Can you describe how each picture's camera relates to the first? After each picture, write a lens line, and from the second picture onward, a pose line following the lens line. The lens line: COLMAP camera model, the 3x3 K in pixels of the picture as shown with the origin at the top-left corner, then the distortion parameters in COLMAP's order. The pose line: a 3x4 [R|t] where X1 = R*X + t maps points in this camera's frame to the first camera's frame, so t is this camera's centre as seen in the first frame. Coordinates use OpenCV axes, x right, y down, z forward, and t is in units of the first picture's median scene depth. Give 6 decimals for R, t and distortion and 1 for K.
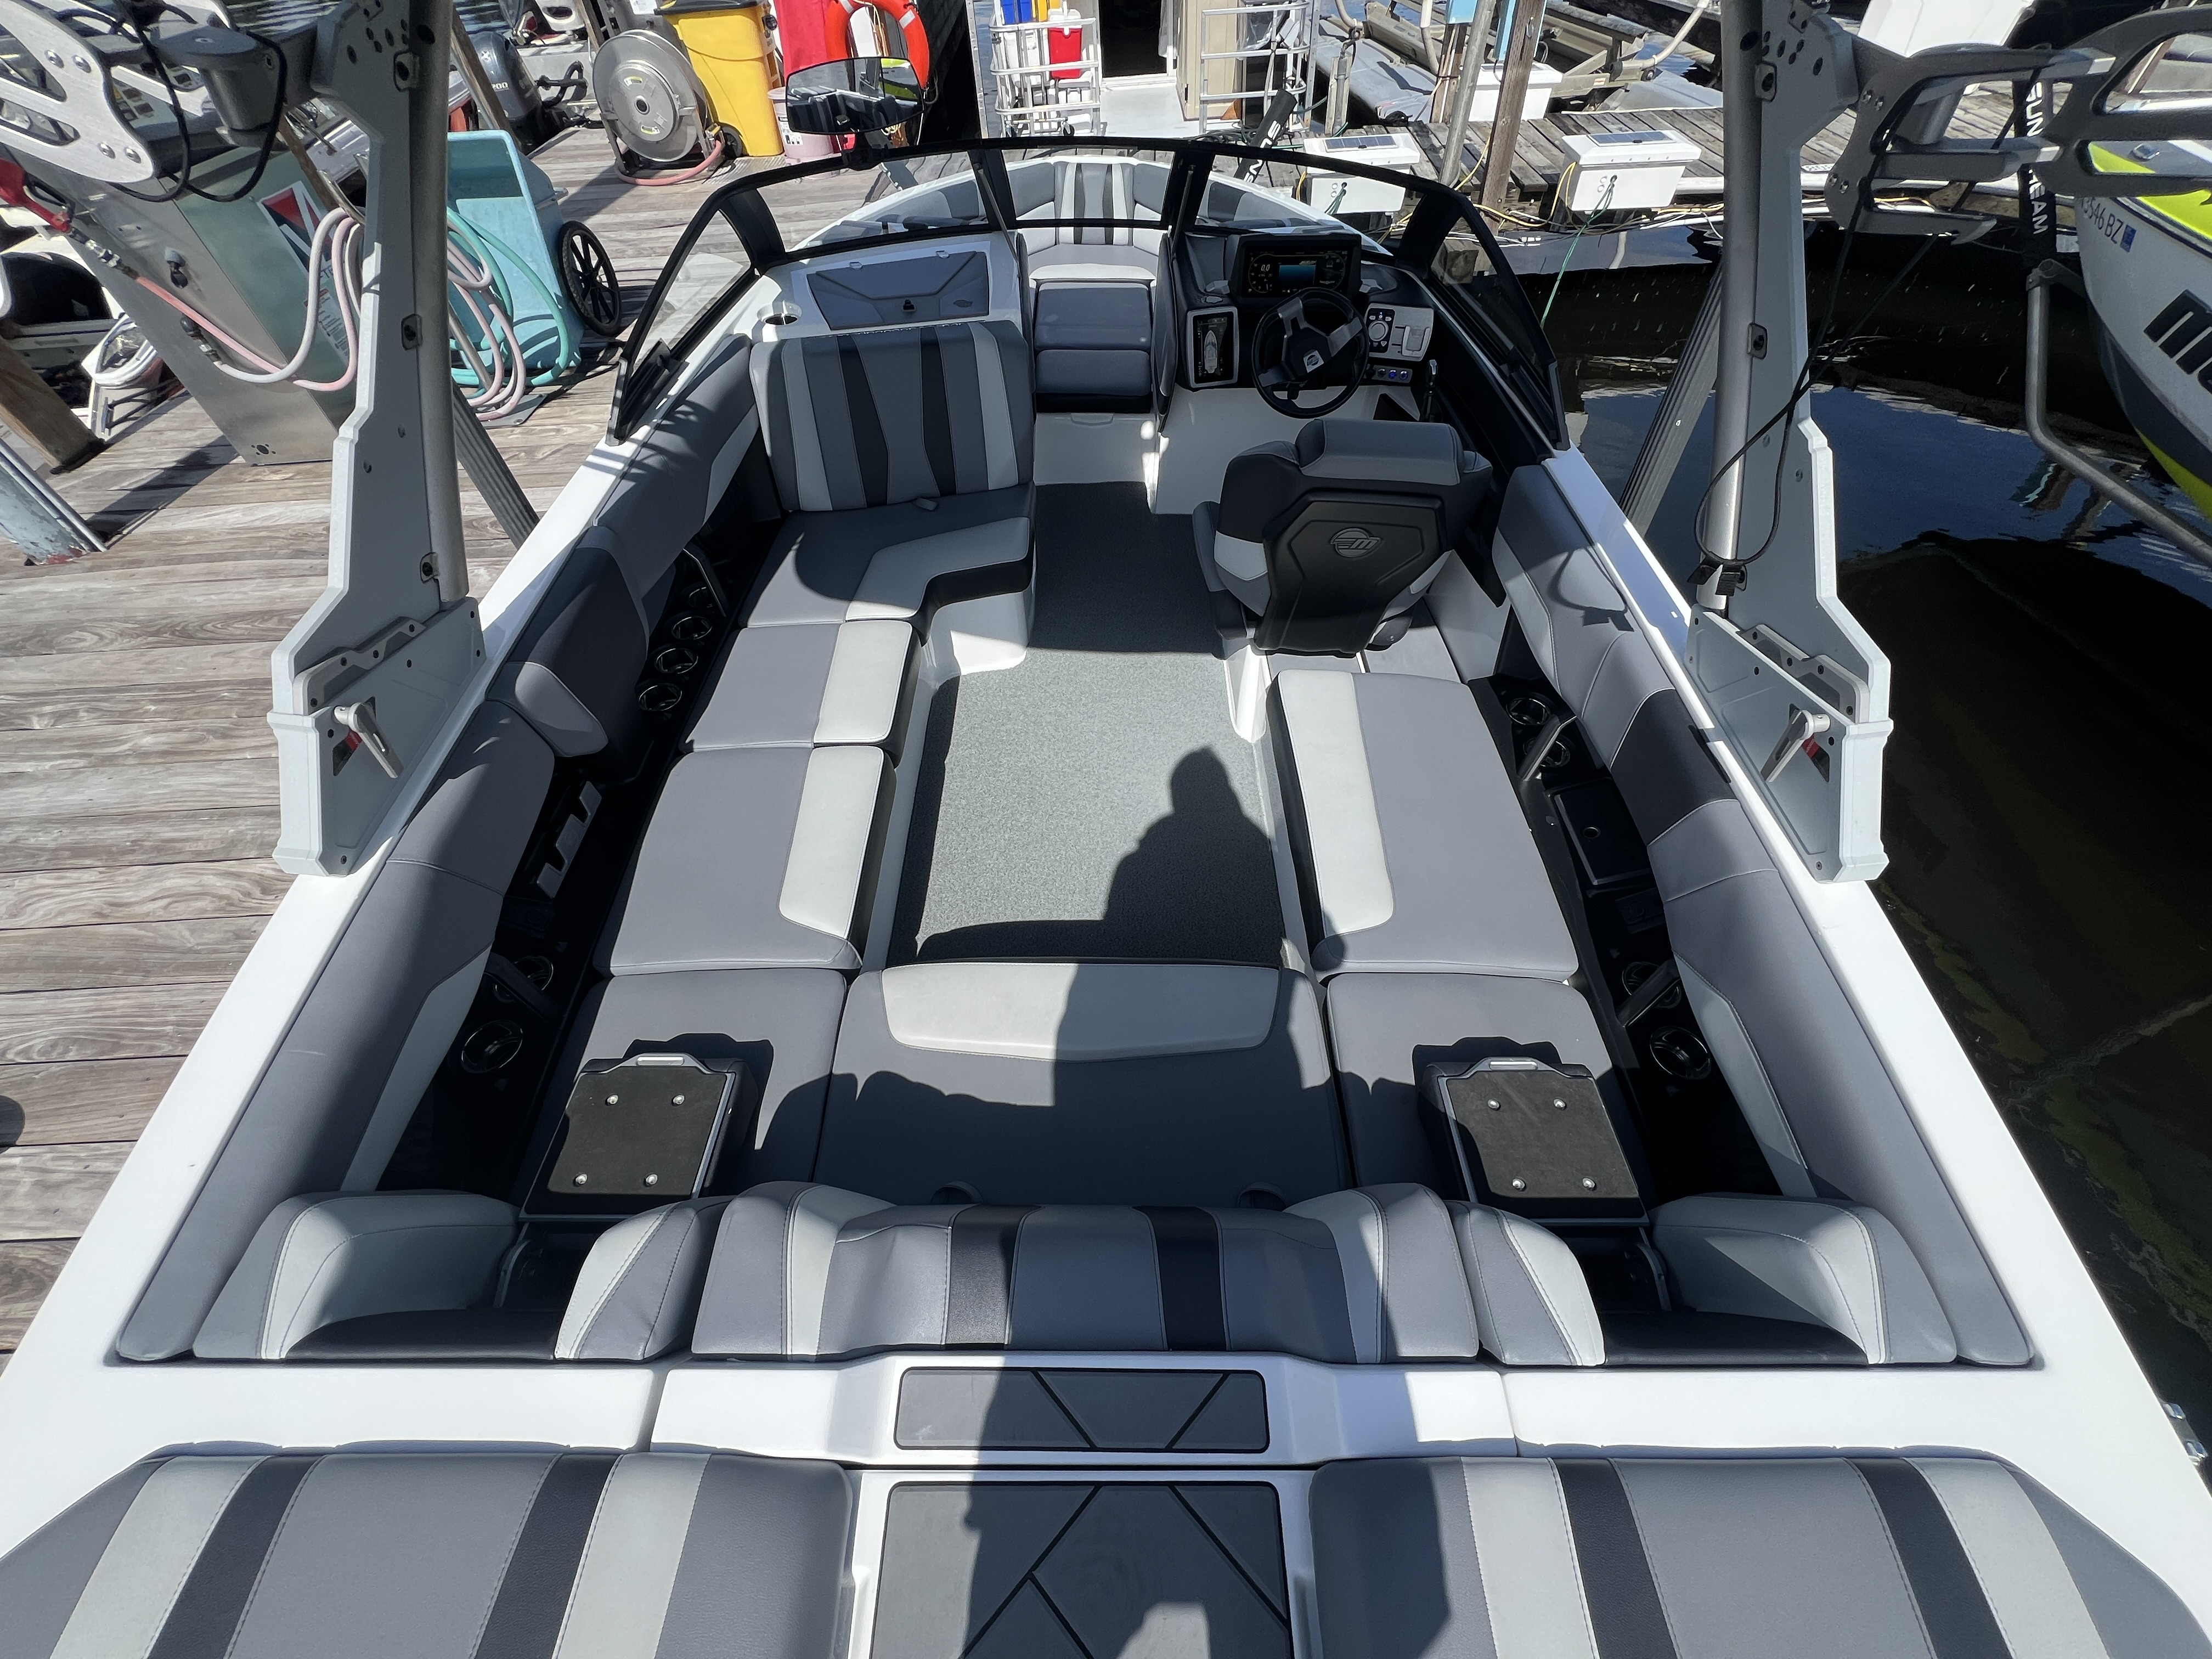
lens RADIAL K [[881.2, 0, 1101.7], [0, 881.2, 828.0], [0, 0, 1]] dist [-0.001244, -0.000363]
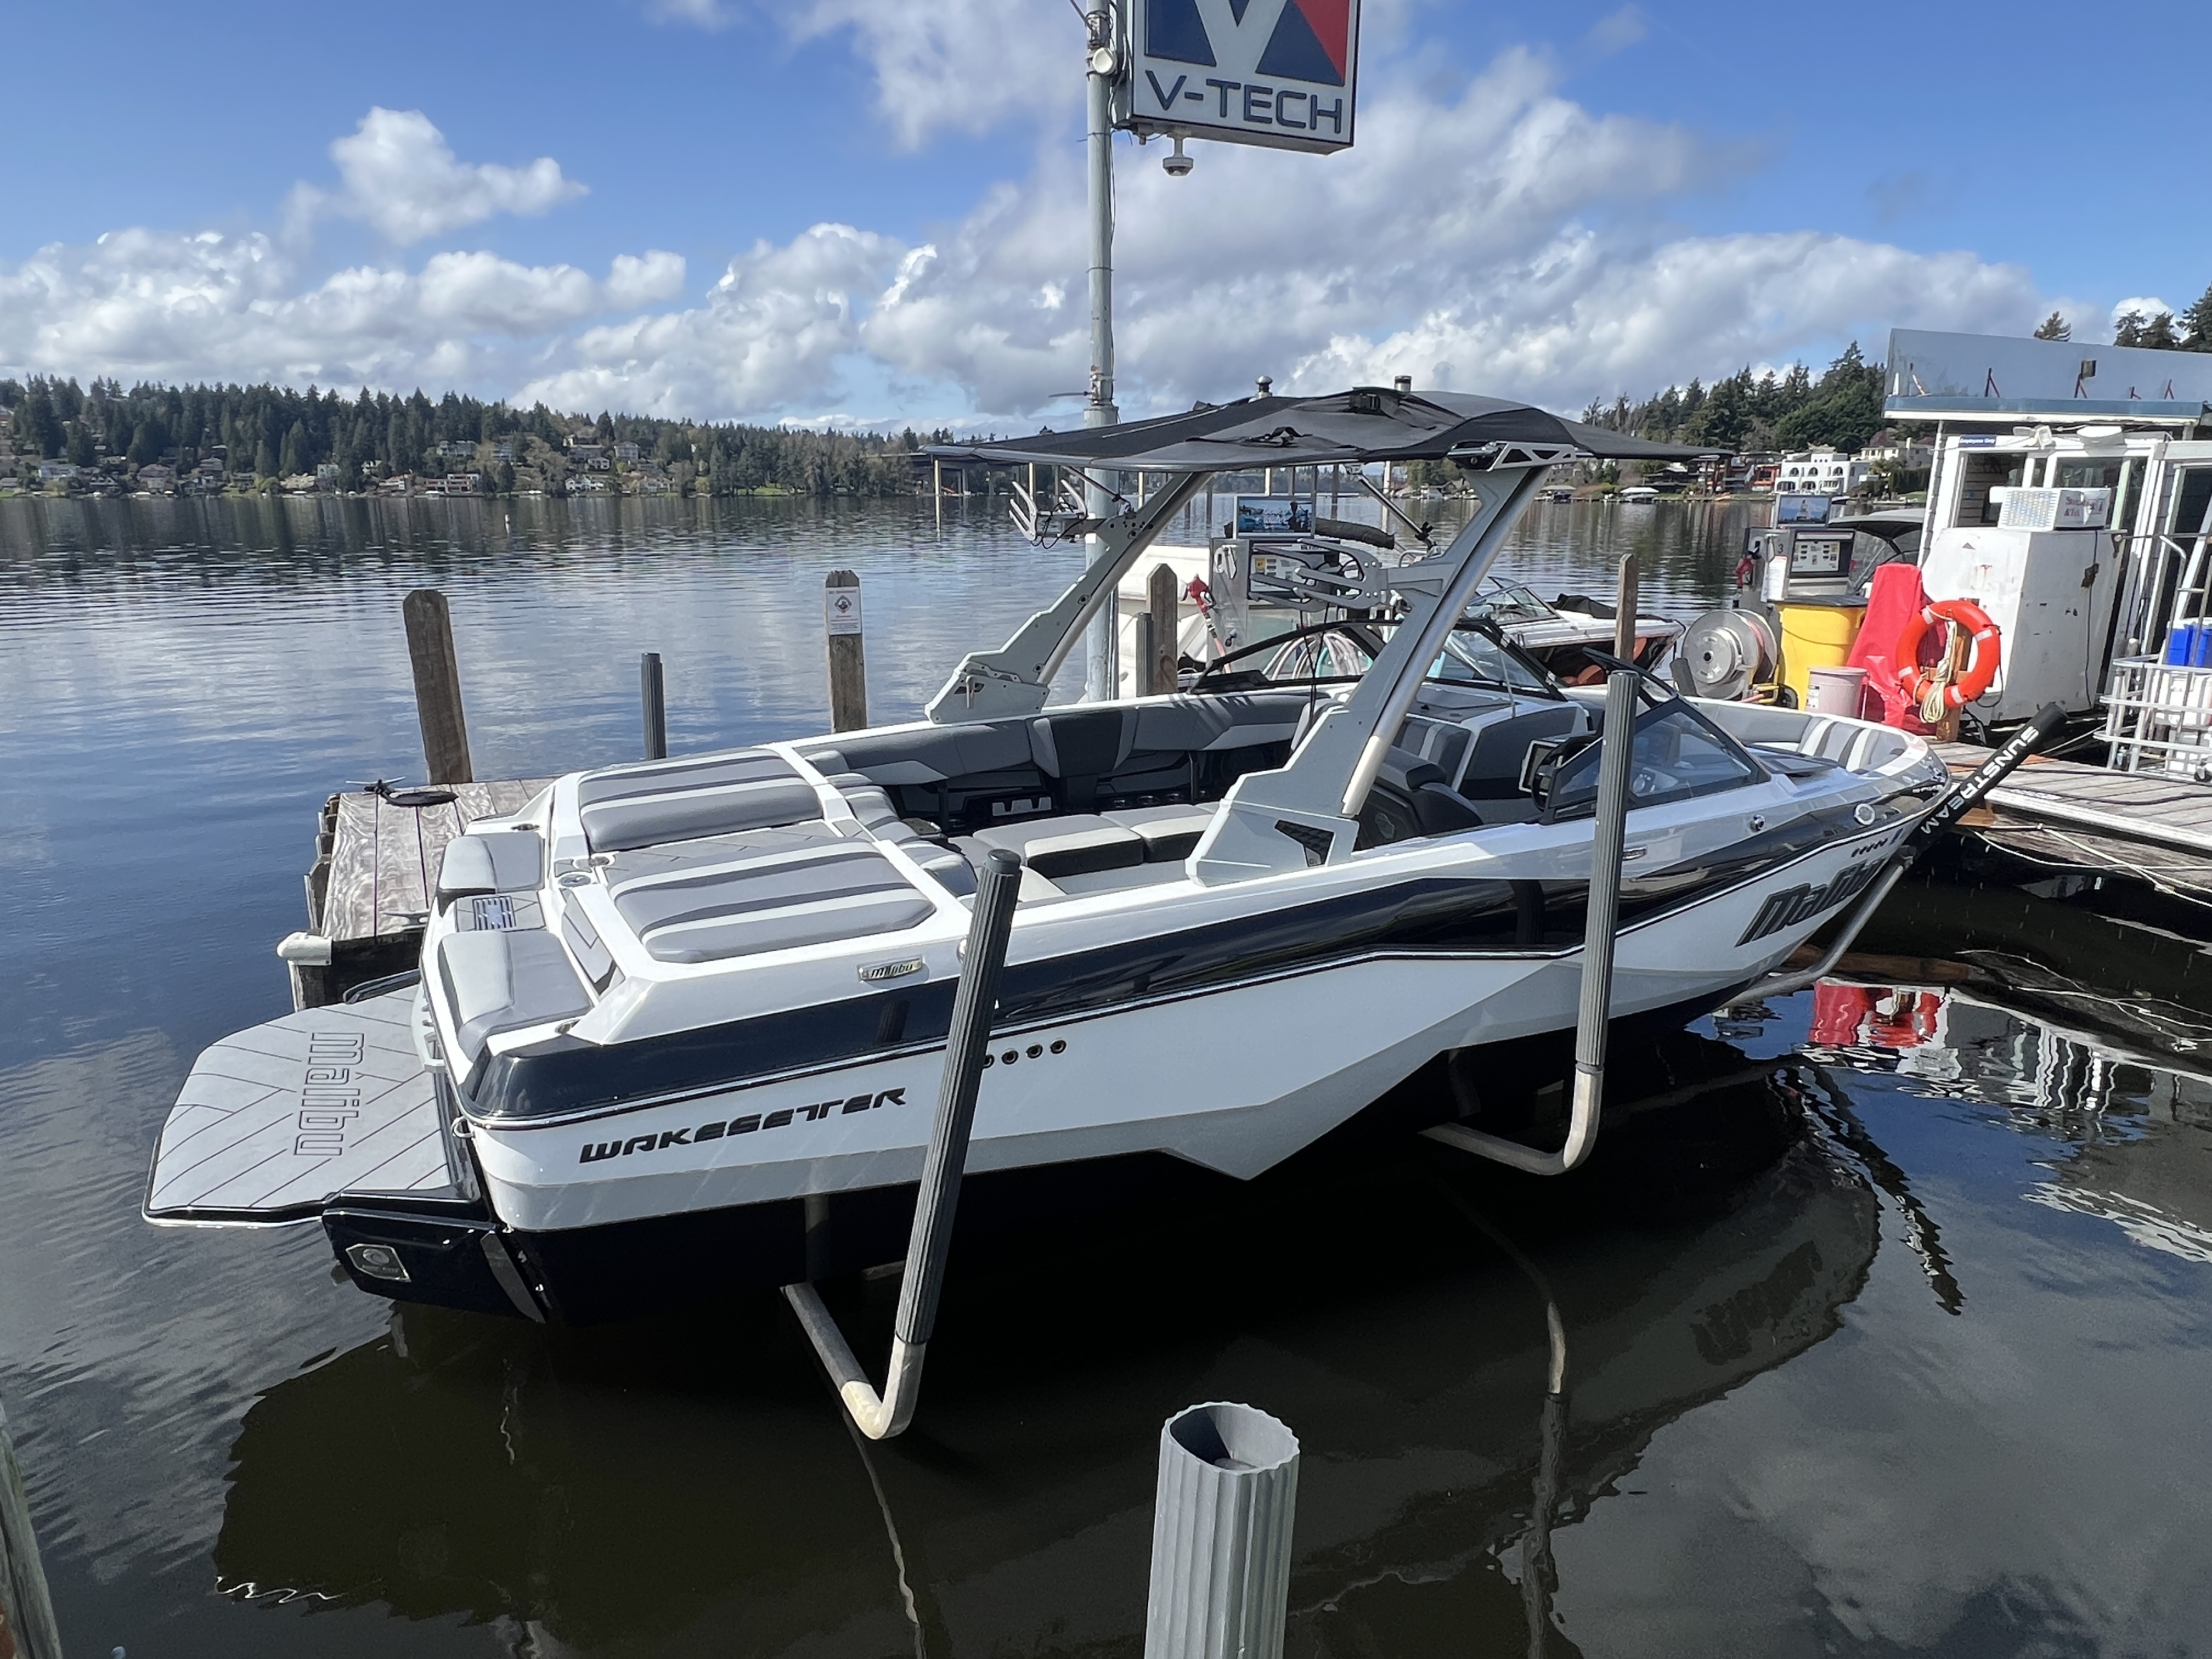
lens RADIAL K [[1306.2, 0, 1106.0], [0, 1306.2, 829.5], [0, 0, 1]] dist [0.003694, 0.000917]
pose [[0.438618, 0.266638, -0.858207, 1.298111], [-0.698566, 0.701926, -0.138945, 0.204666], [0.565350, 0.660458, 0.494141, -0.226694]]
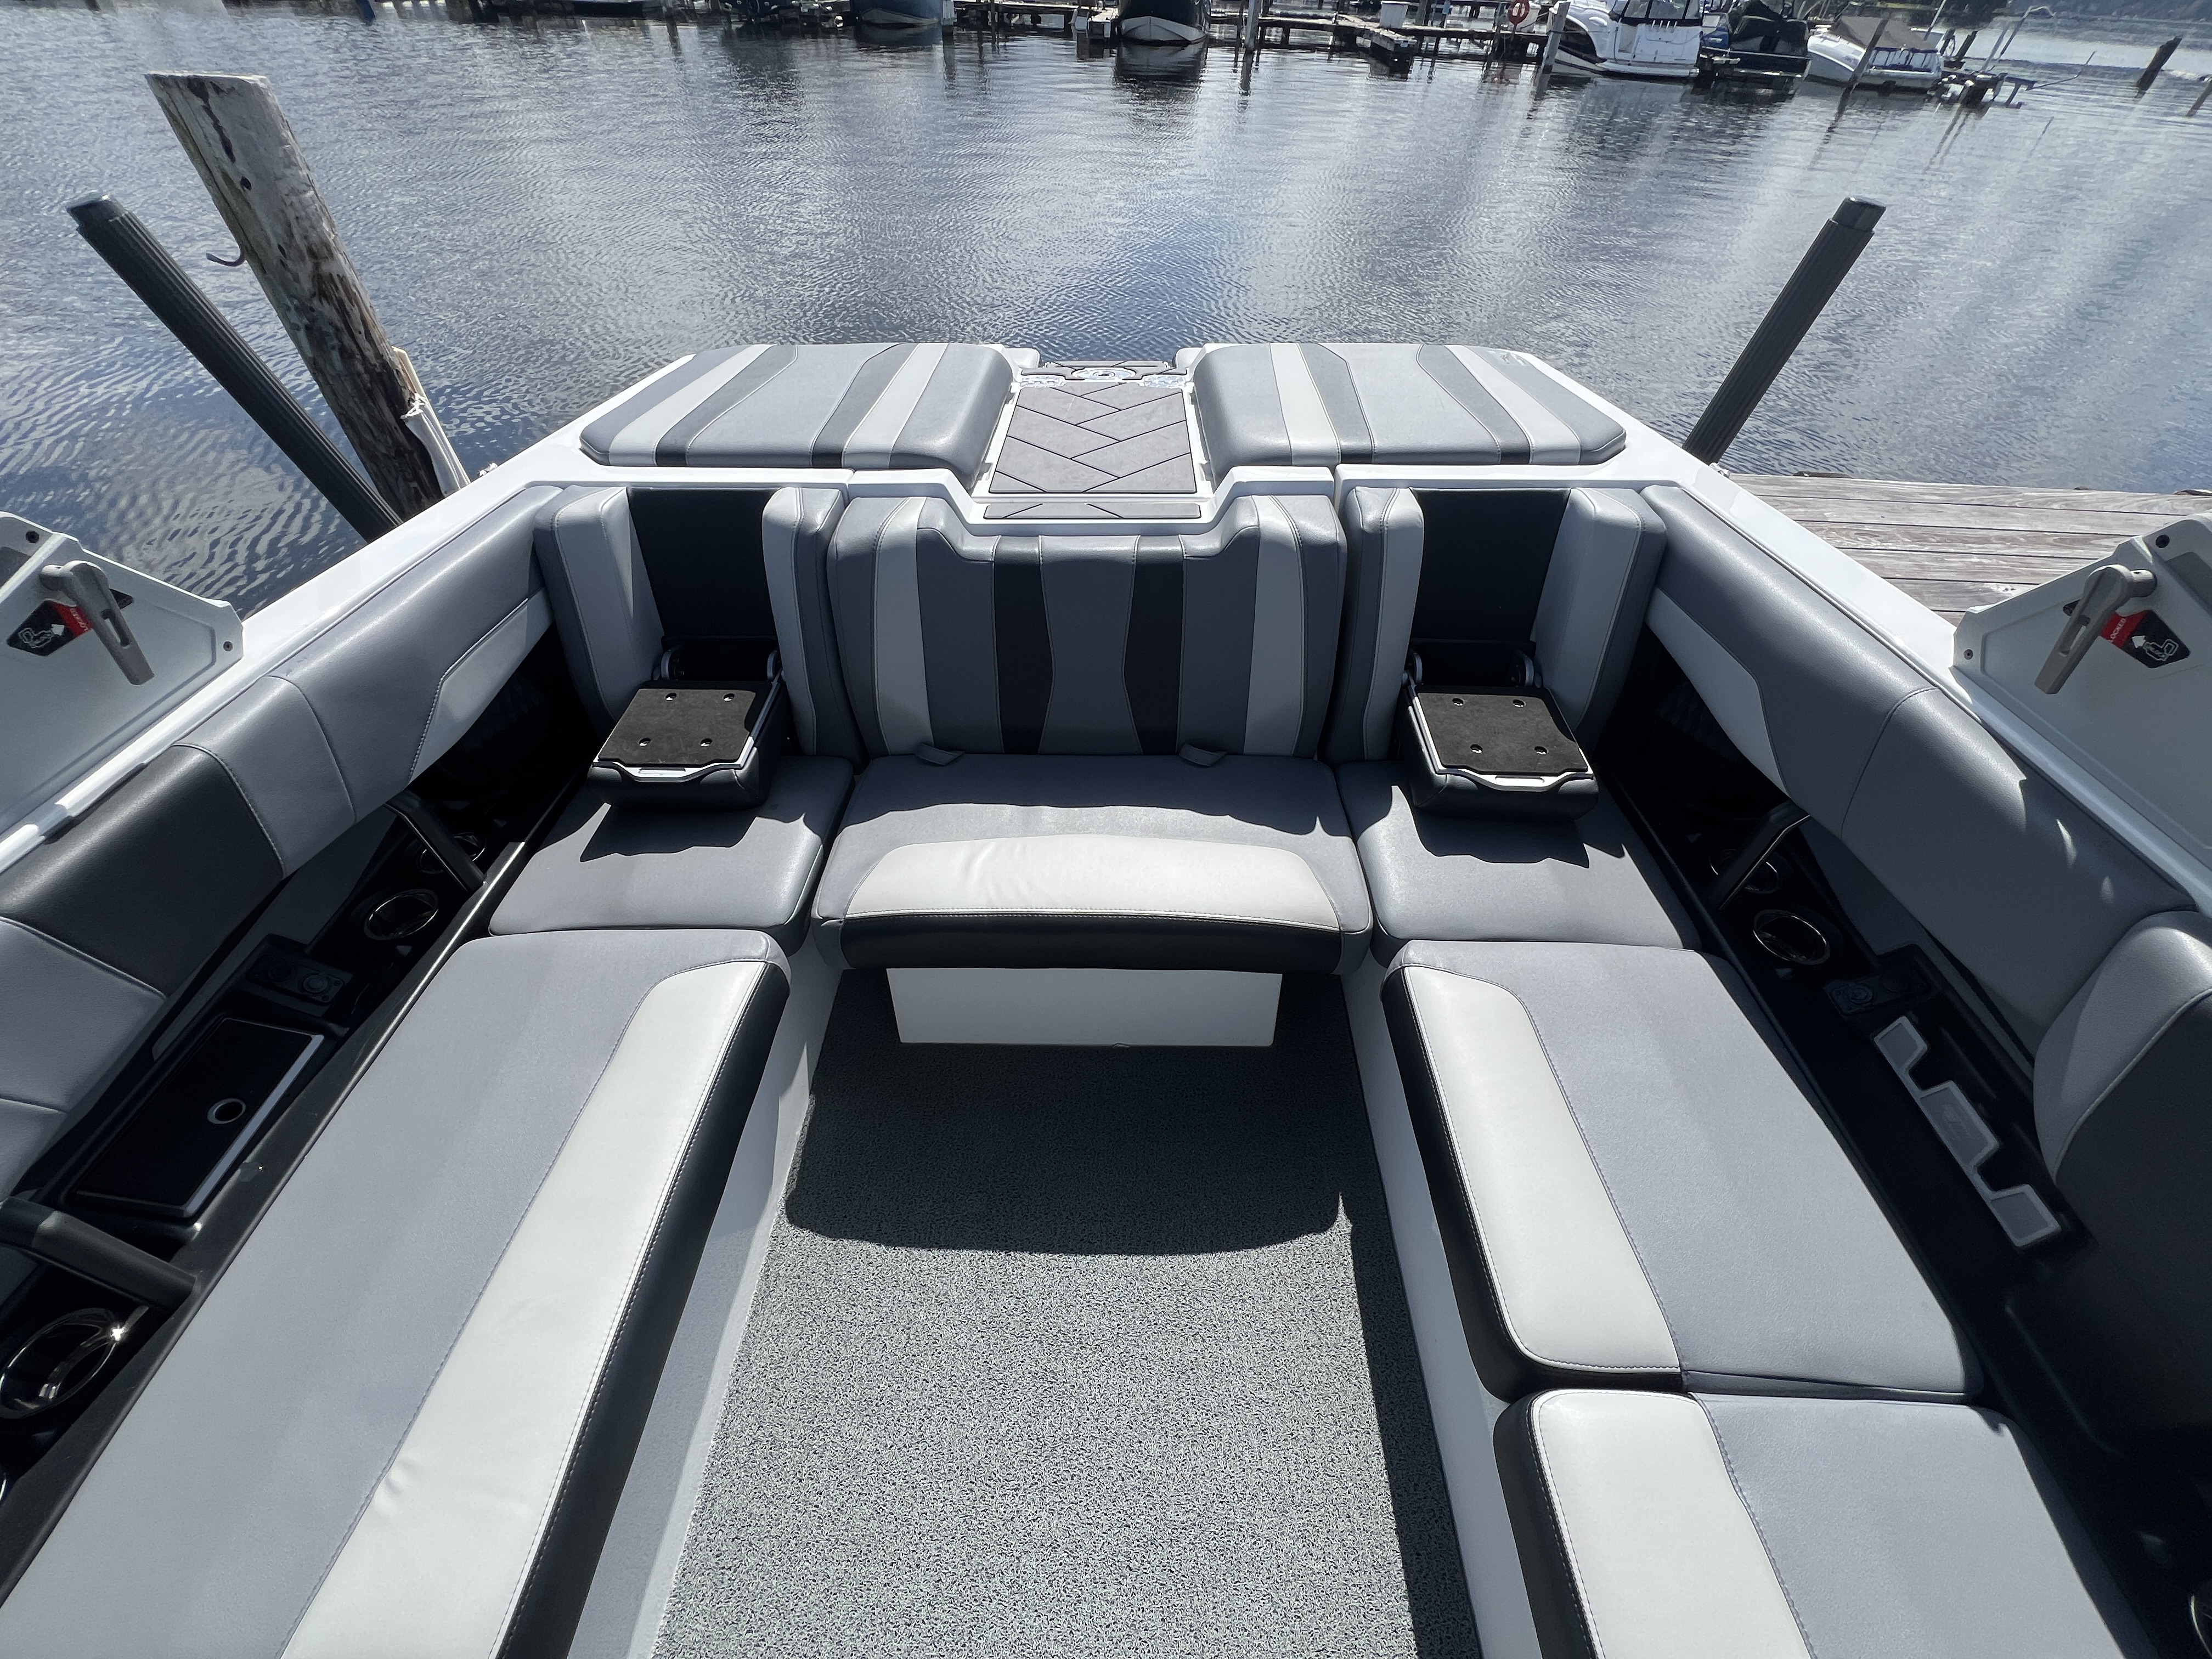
lens RADIAL K [[886.5, 0, 1102.0], [0, 886.5, 827.8], [0, 0, 1]] dist [-0.001208, 0.000241]
pose [[-0.999657, -0.015148, 0.021360, -0.027768], [0.022484, -0.078392, 0.996669, -0.347505], [-0.013423, 0.996807, 0.078706, 0.465027]]
